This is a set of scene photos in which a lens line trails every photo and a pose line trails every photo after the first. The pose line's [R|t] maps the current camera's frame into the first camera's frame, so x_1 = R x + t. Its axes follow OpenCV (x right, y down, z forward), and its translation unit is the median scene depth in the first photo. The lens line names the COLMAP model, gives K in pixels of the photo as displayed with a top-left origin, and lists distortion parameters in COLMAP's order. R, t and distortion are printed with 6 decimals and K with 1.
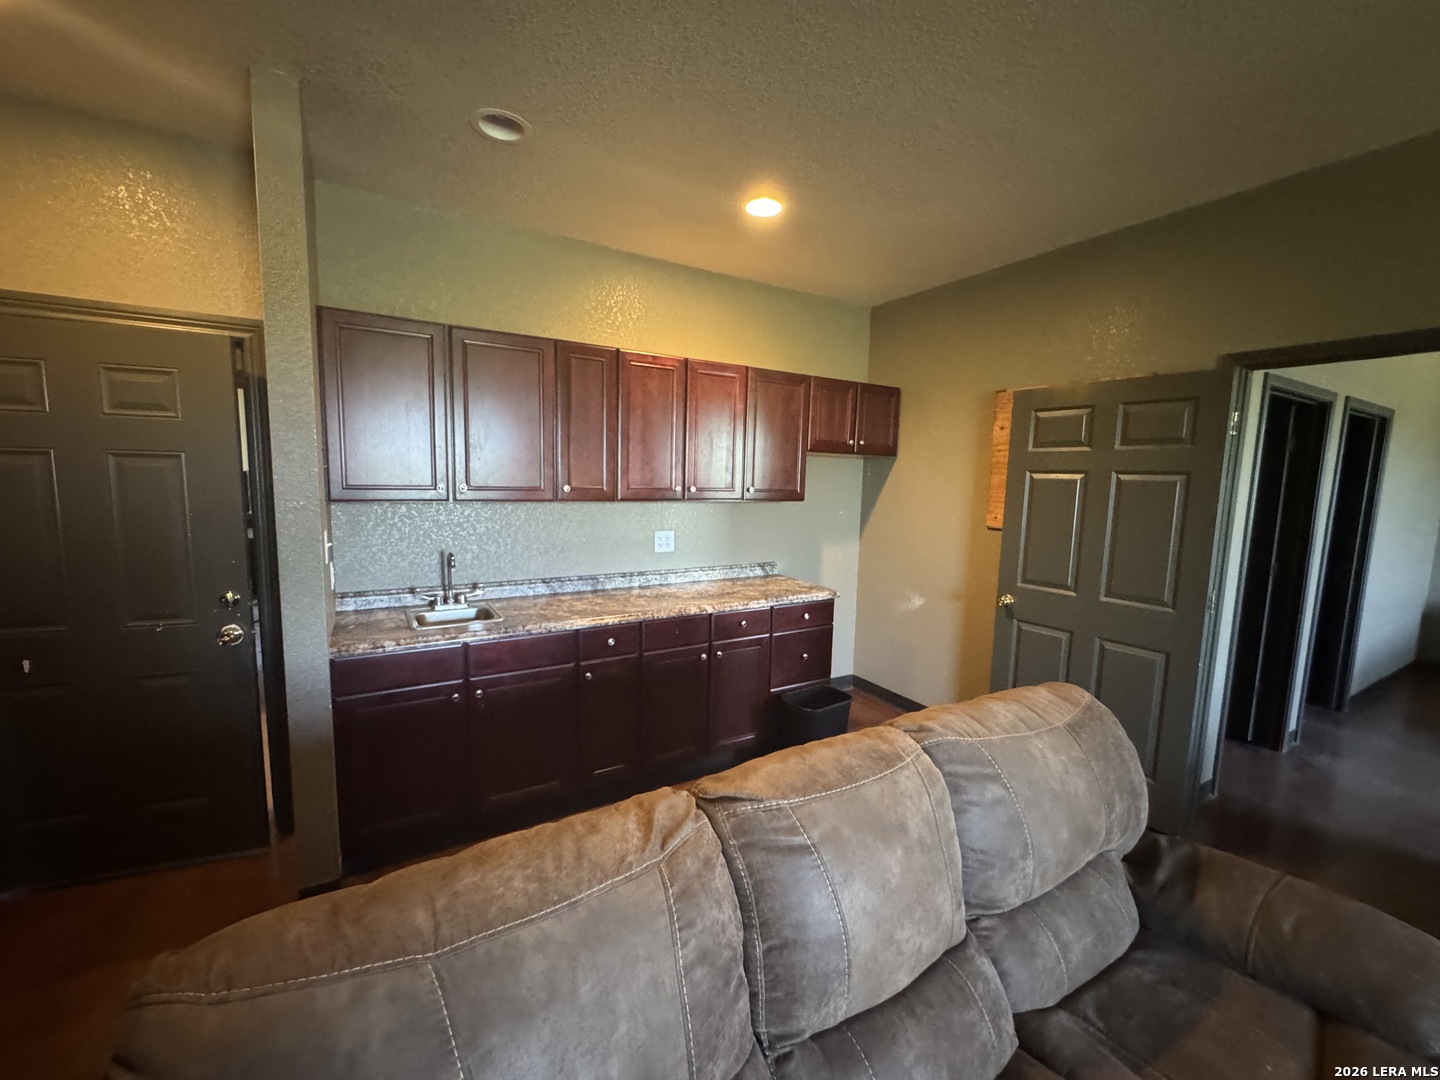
lens RADIAL K [[576.0, 0, 715.3], [0, 576.0, 539.8], [0, 0, 1]] dist [-0.001796, -0.000302]
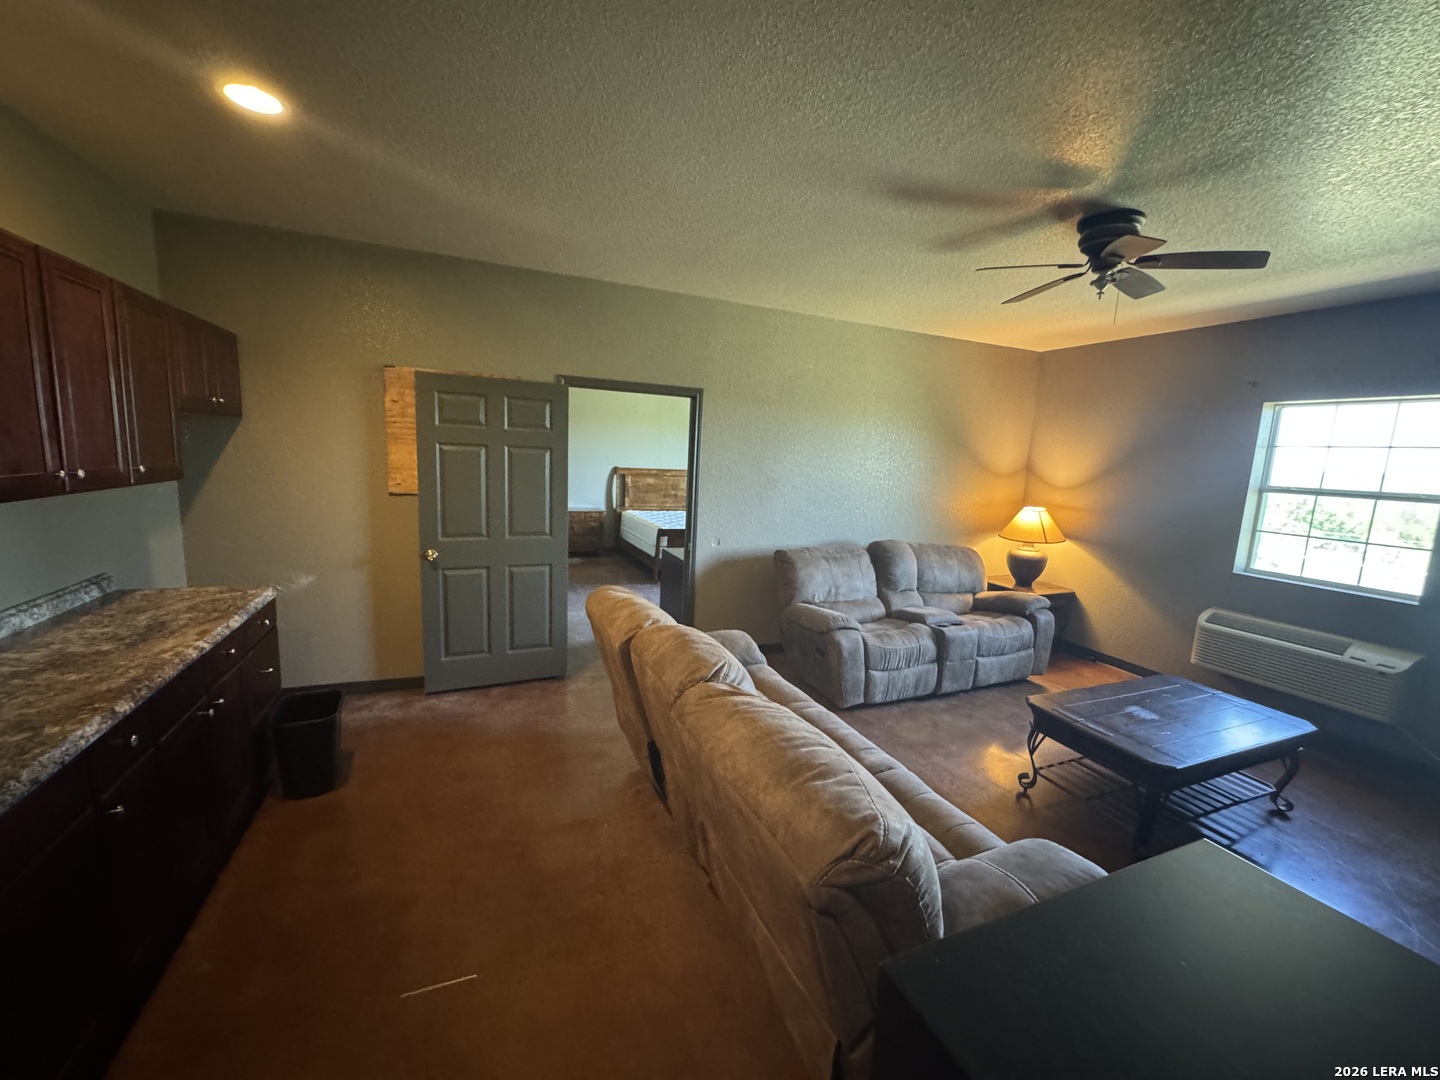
lens RADIAL K [[576.0, 0, 714.9], [0, 576.0, 538.4], [0, 0, 1]] dist [-0.001796, -0.000302]
pose [[0.125923, -0.159853, 0.979076, -0.539954], [0.073474, 0.985724, 0.151489, -0.059502], [-0.989315, 0.052860, 0.135870, 0.270129]]
